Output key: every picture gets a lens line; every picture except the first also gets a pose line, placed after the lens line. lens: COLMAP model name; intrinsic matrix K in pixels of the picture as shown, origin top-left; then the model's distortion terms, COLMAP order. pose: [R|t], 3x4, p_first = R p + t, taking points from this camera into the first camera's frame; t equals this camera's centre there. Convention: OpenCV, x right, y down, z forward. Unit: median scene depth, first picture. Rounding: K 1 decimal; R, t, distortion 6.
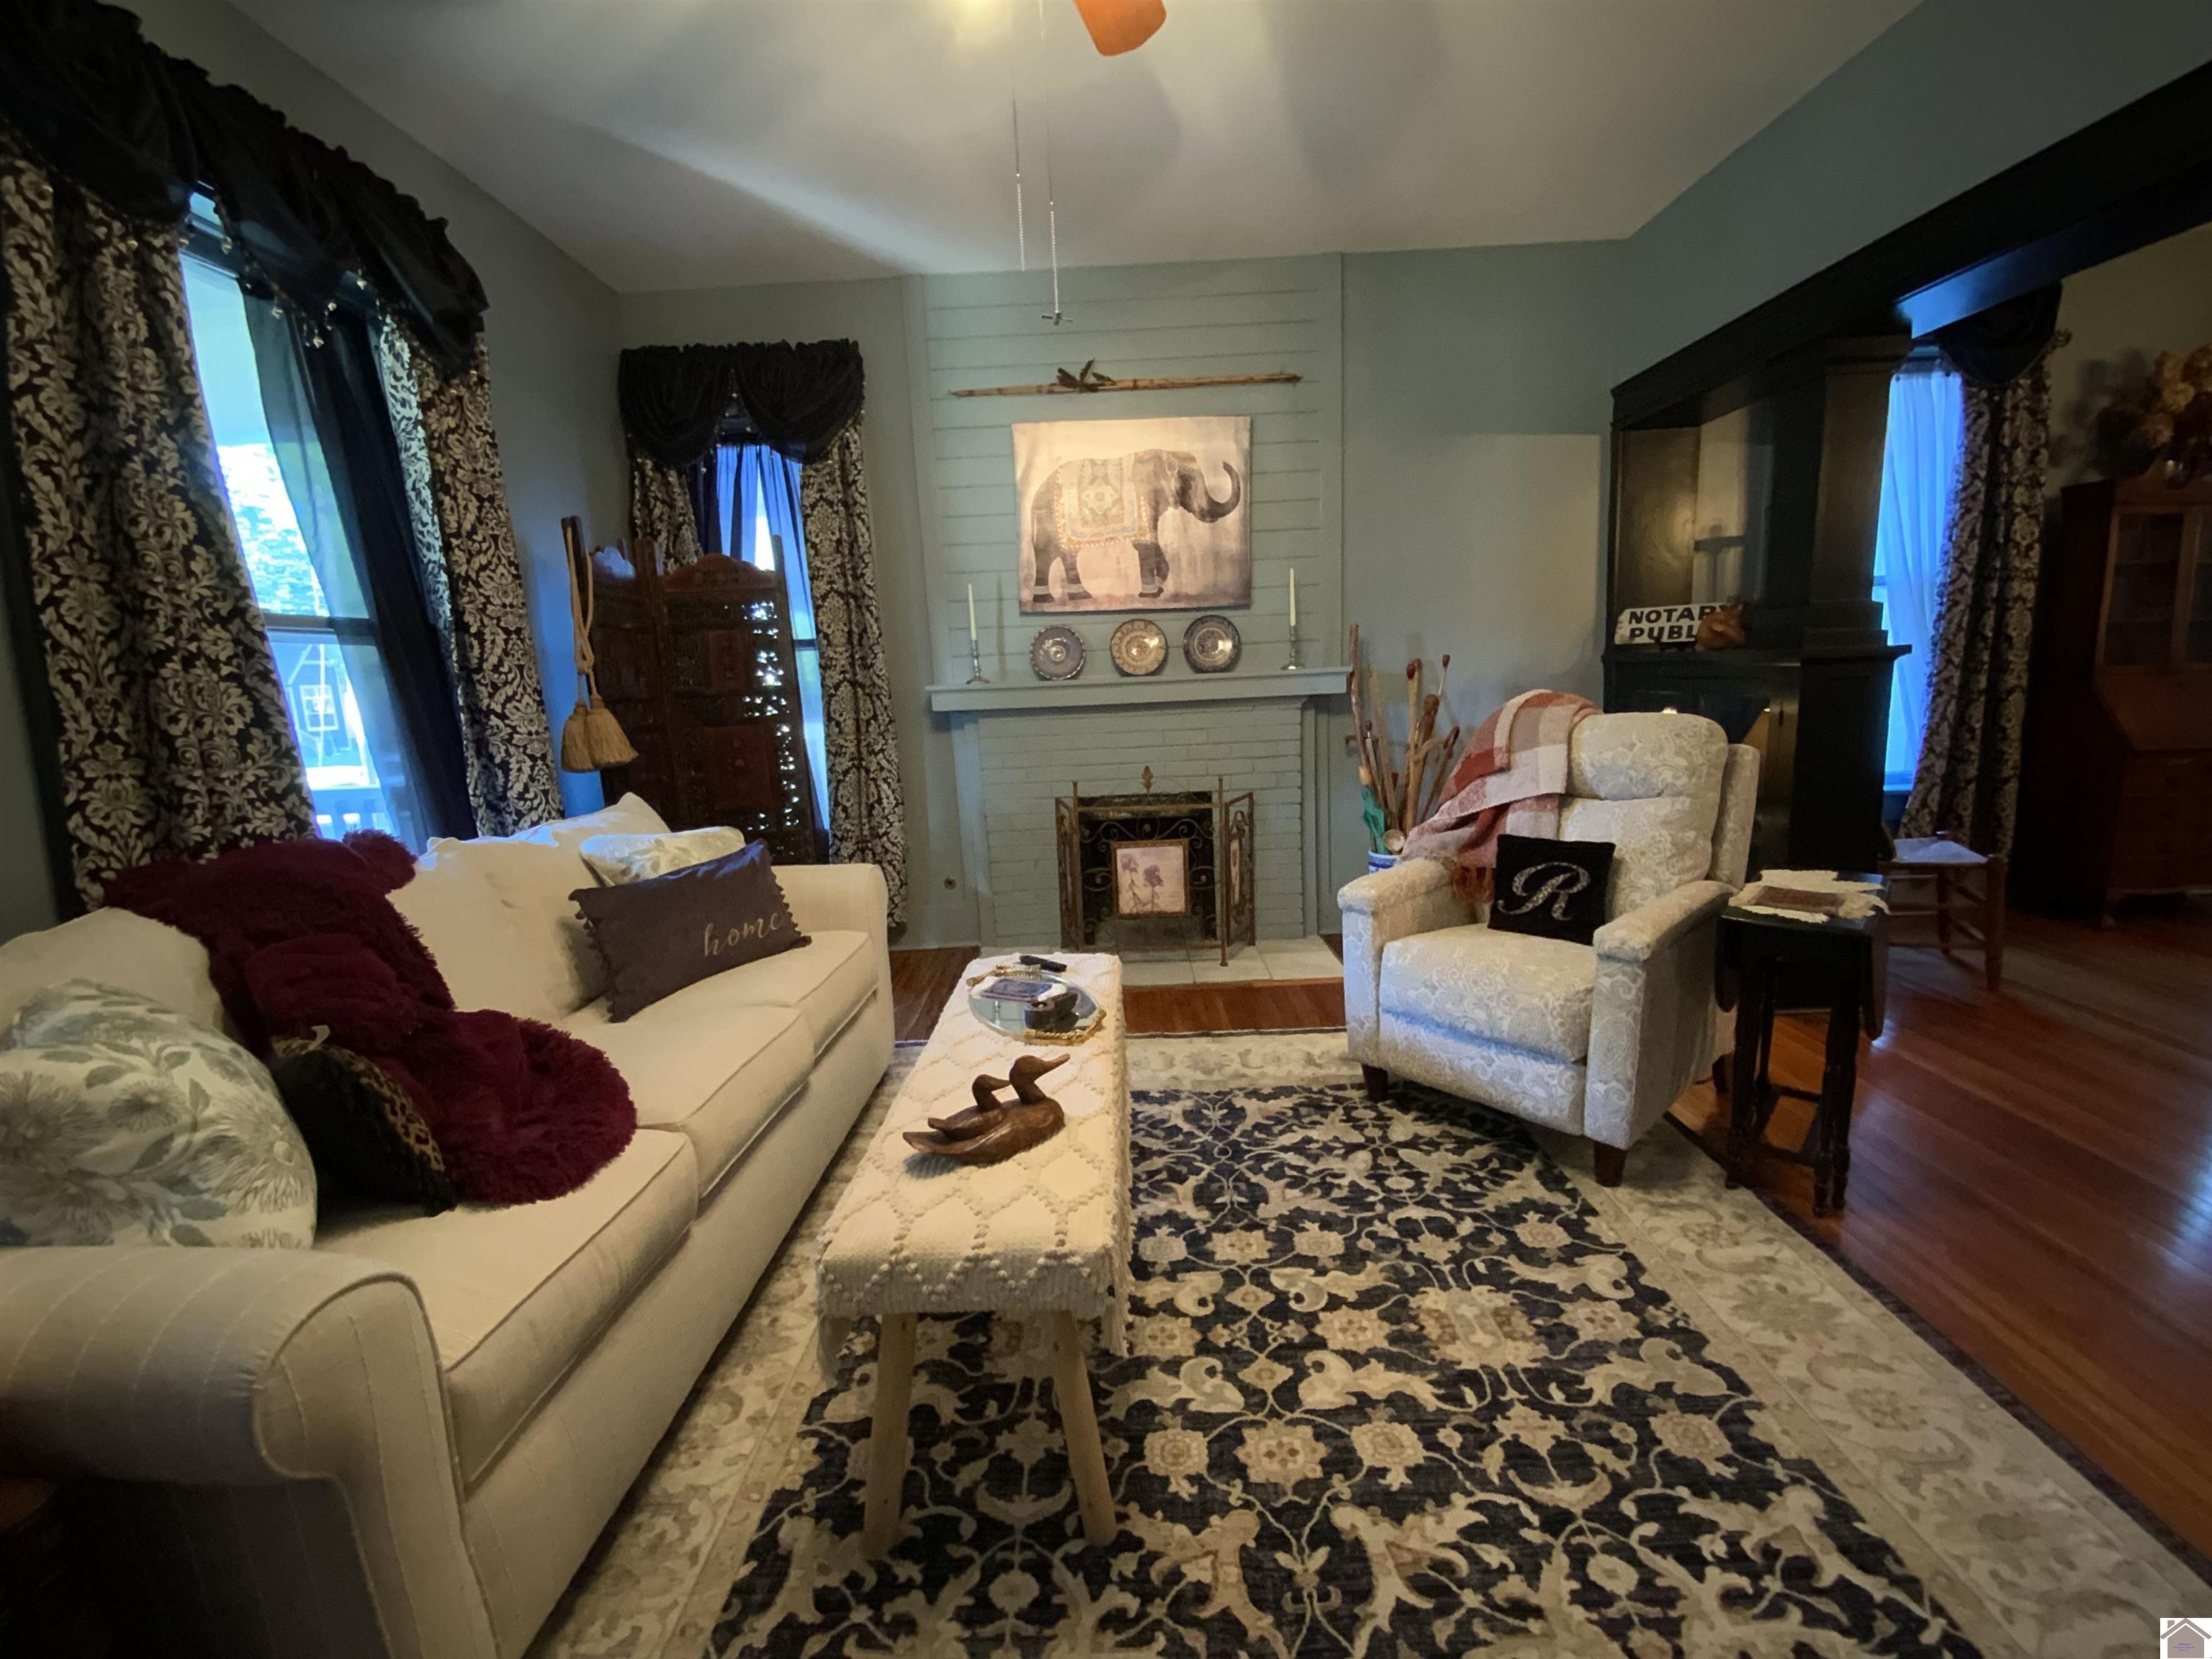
lens RADIAL K [[894.1, 0, 1109.8], [0, 894.1, 837.2], [0, 0, 1]] dist [0.024389, -0.019507]
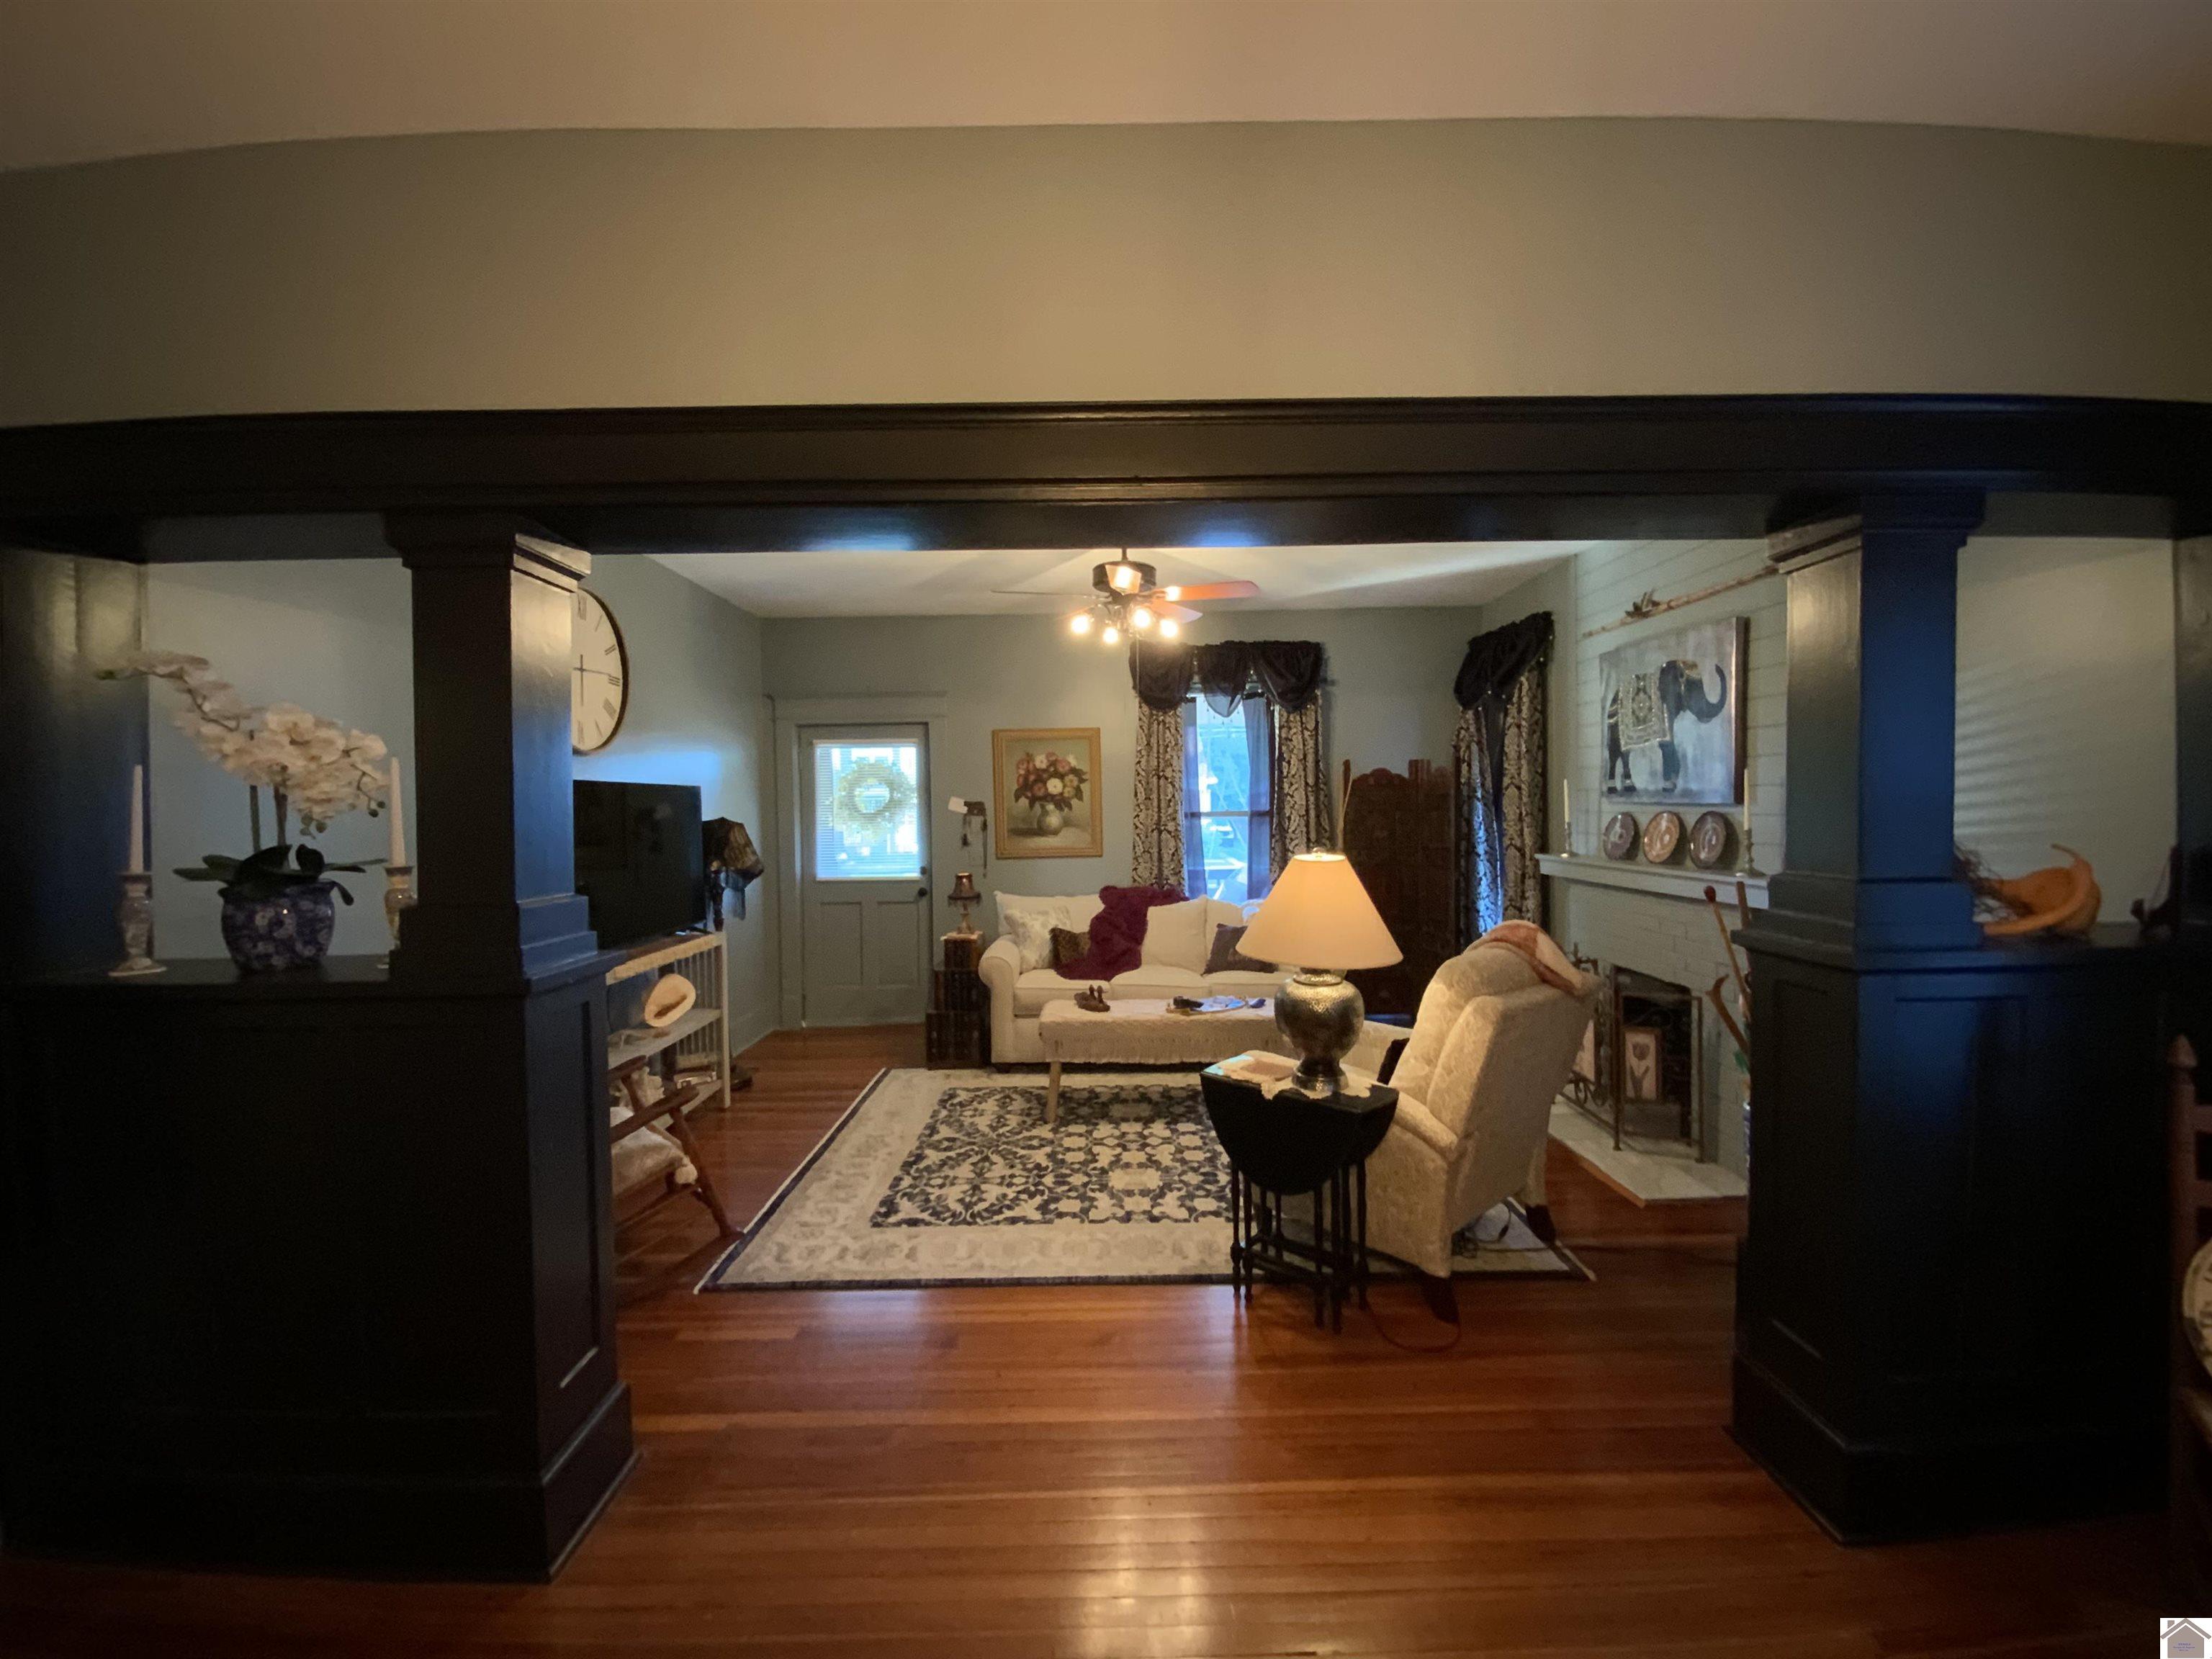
lens RADIAL K [[897.7, 0, 1111.9], [0, 897.7, 826.2], [0, 0, 1]] dist [0.022970, -0.019244]
pose [[0.012754, 0.068786, -0.997550, 1.141826], [-0.167744, 0.983640, 0.065682, -0.194087], [0.985748, 0.166495, 0.024084, 0.340670]]
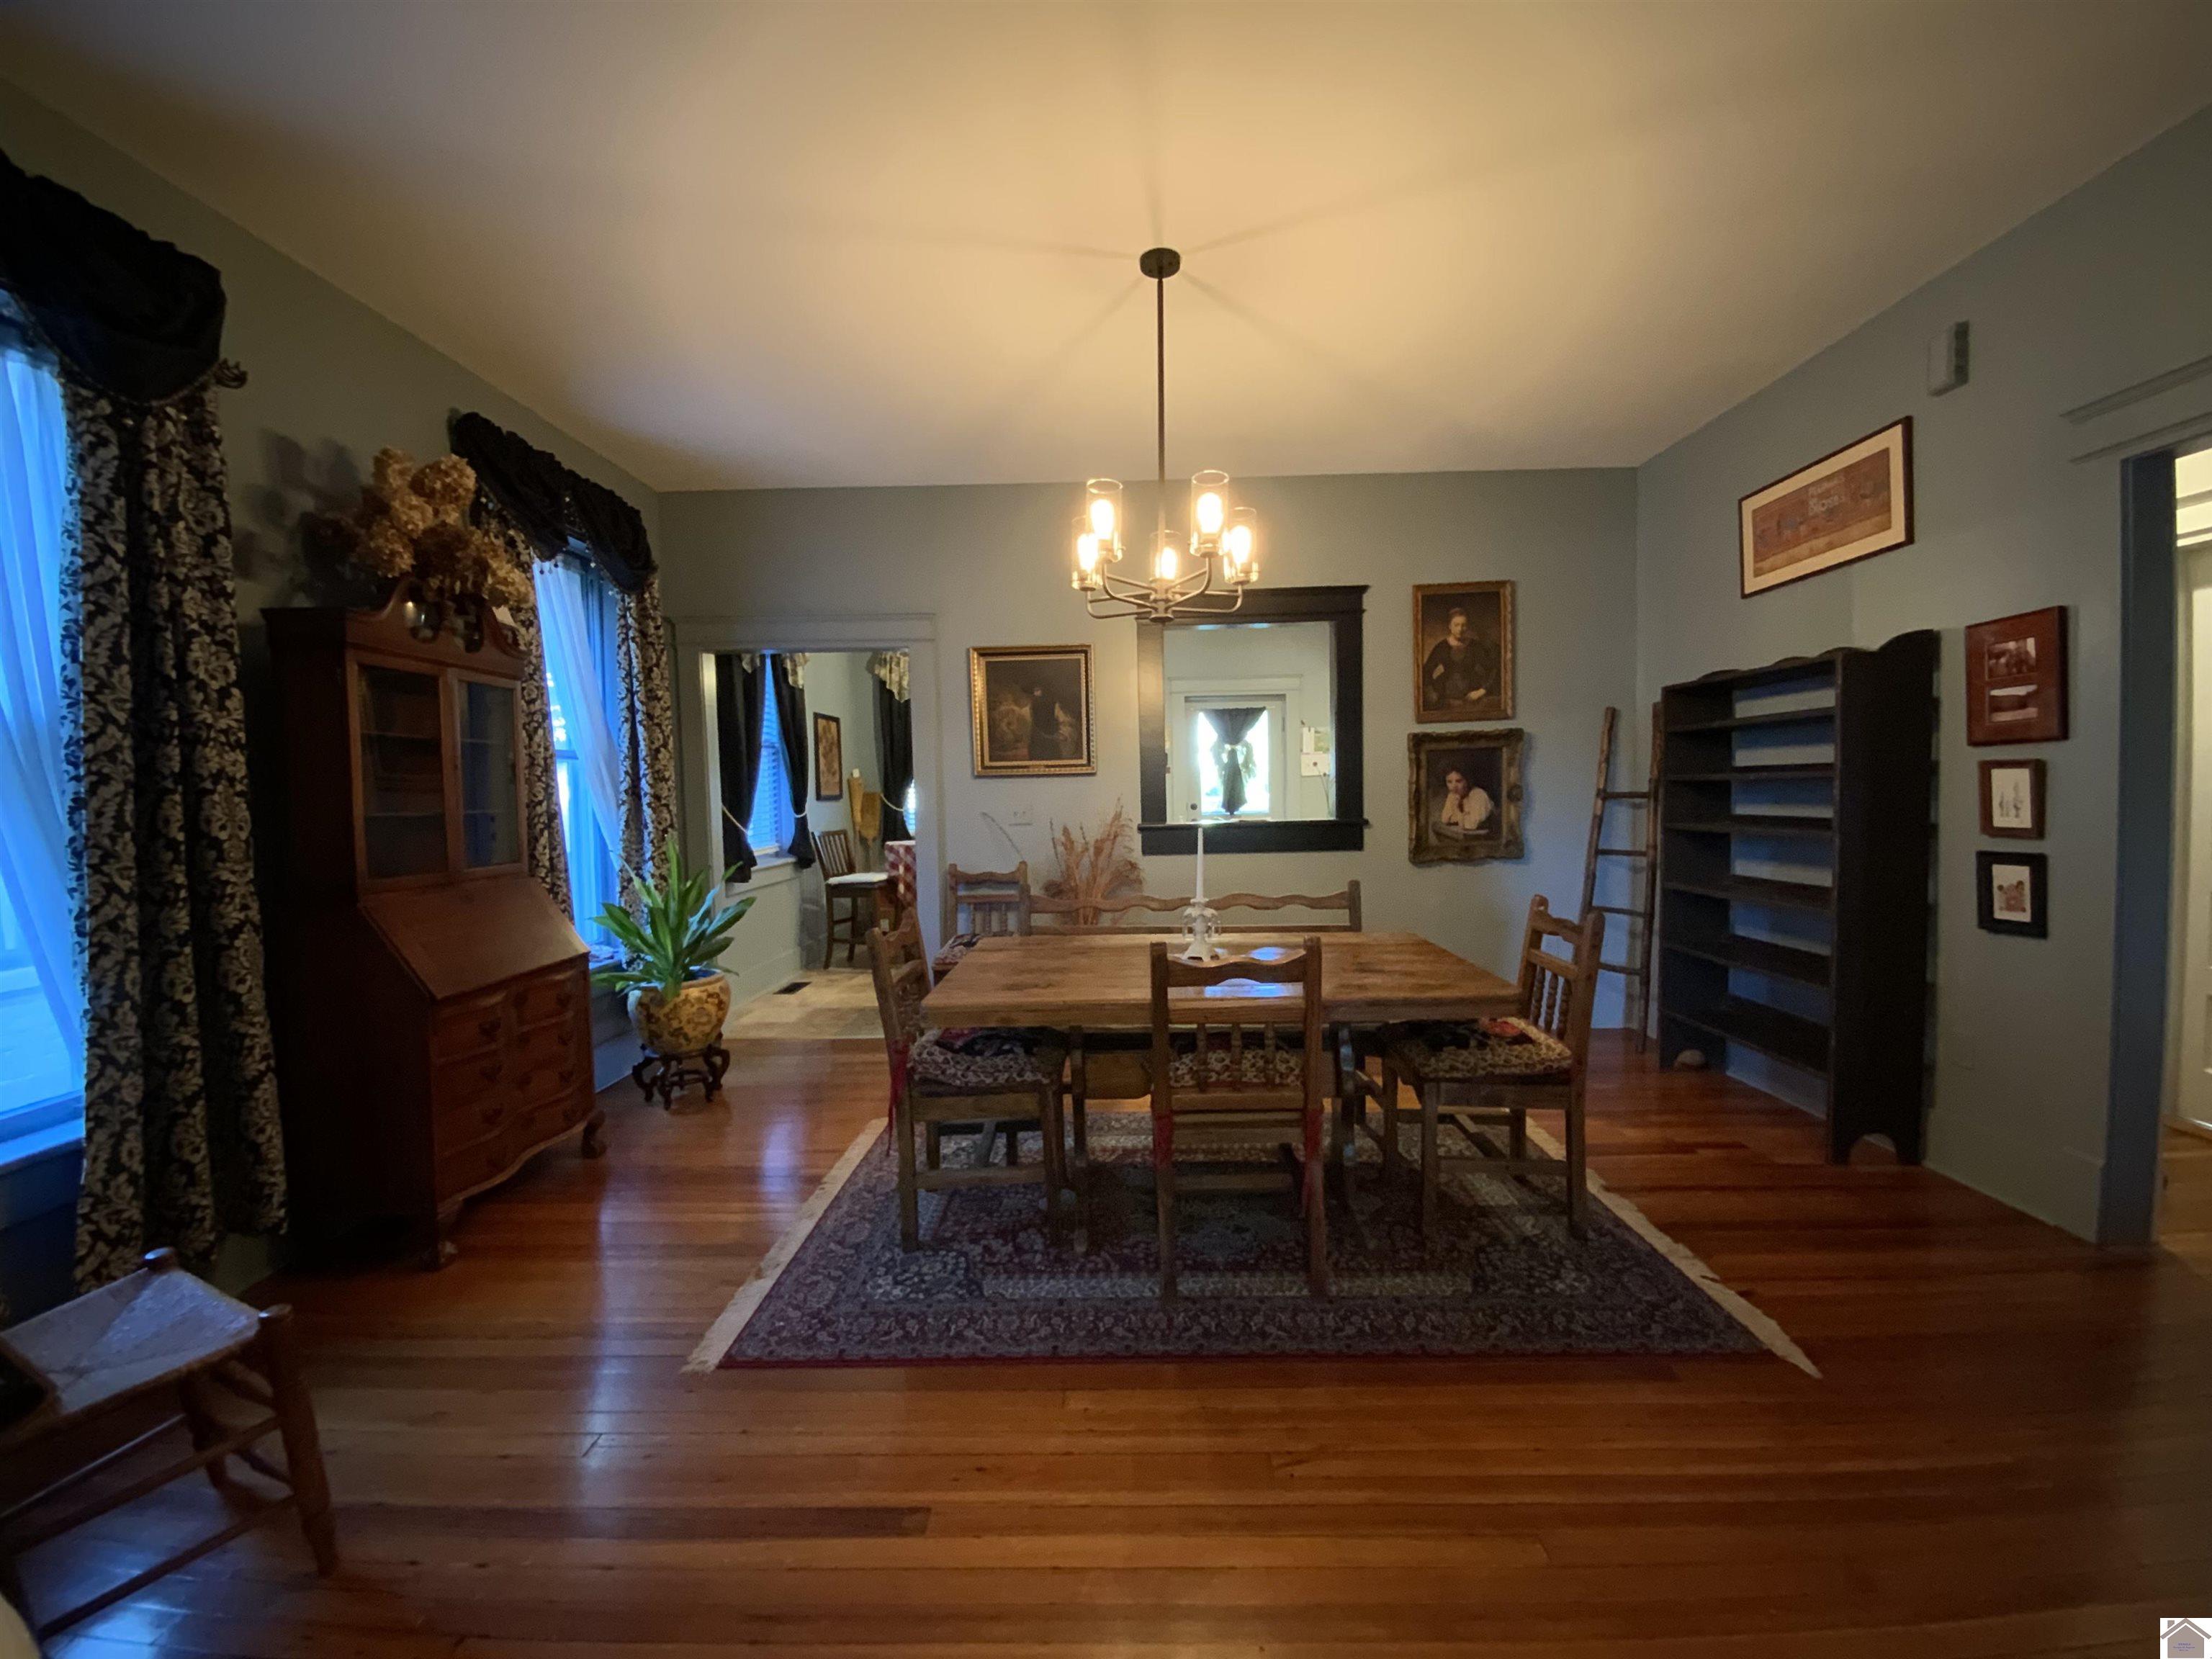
lens RADIAL K [[890.2, 0, 1102.5], [0, 890.2, 824.7], [0, 0, 1]] dist [0.017328, -0.018942]
pose [[0.015505, 0.003650, 0.999873, 0.442879], [0.196124, 0.980557, -0.006621, -0.118337], [-0.980457, 0.196202, 0.014488, 0.433978]]
